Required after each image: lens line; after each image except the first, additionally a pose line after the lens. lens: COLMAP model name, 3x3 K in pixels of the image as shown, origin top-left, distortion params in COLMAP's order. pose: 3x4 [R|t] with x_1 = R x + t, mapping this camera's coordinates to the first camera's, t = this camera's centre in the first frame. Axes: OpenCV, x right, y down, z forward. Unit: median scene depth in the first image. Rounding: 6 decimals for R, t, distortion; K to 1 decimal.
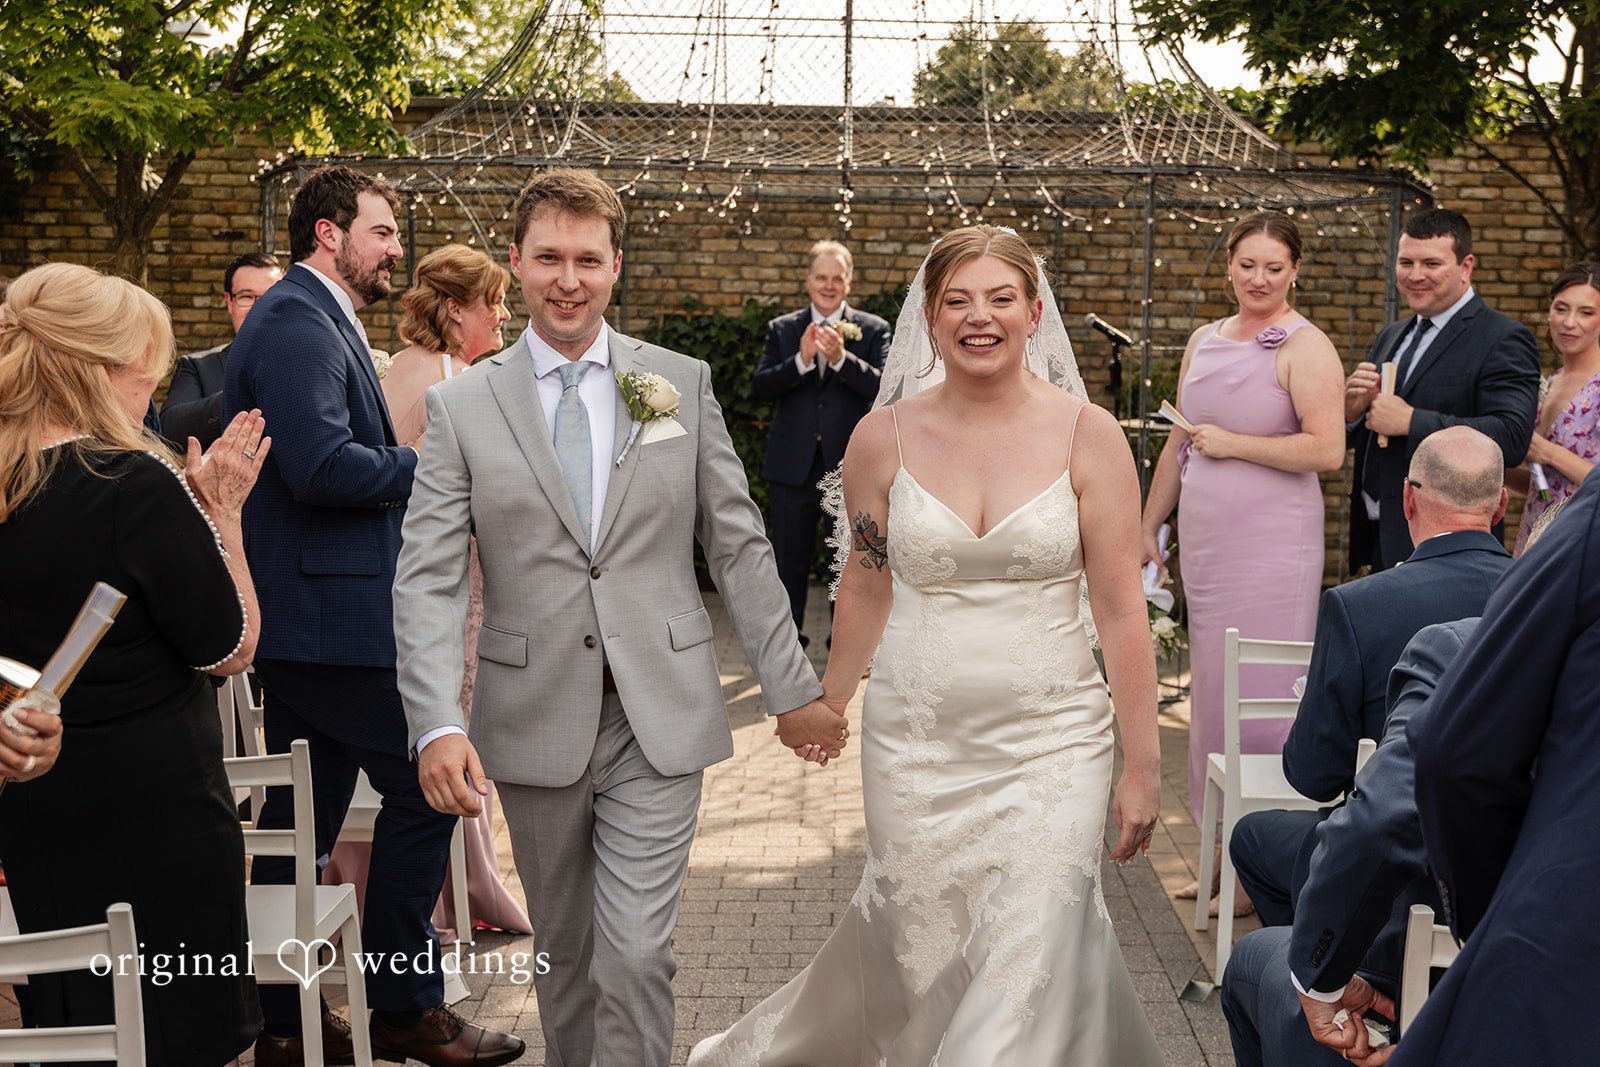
lens RADIAL K [[1881.9, 0, 800.0], [0, 1881.9, 533.5], [0, 0, 1]] dist [-0.015903, -0.022084]
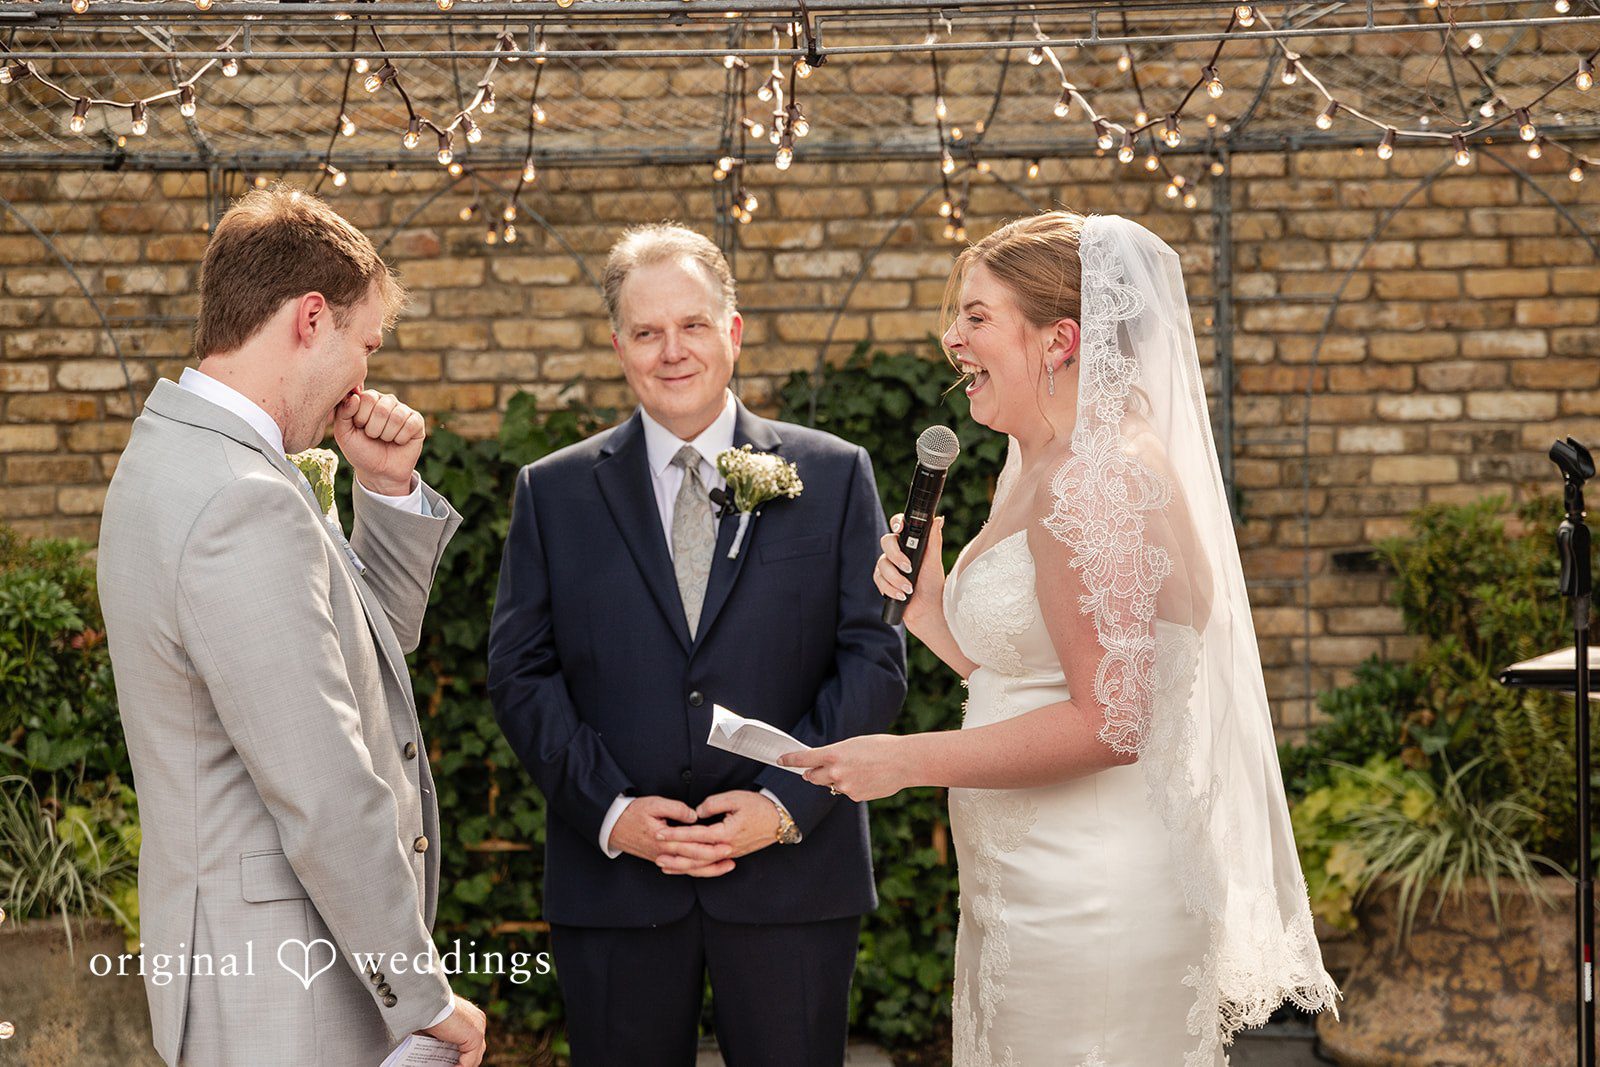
lens RADIAL K [[2884.5, 0, 800.0], [0, 2884.5, 533.5], [0, 0, 1]] dist [-0.001512, 0.040474]
pose [[0.995709, -0.046743, 0.079866, -0.016244], [0.052470, 0.996083, -0.071175, -0.042146], [-0.076226, 0.075060, 0.994261, 0.339023]]
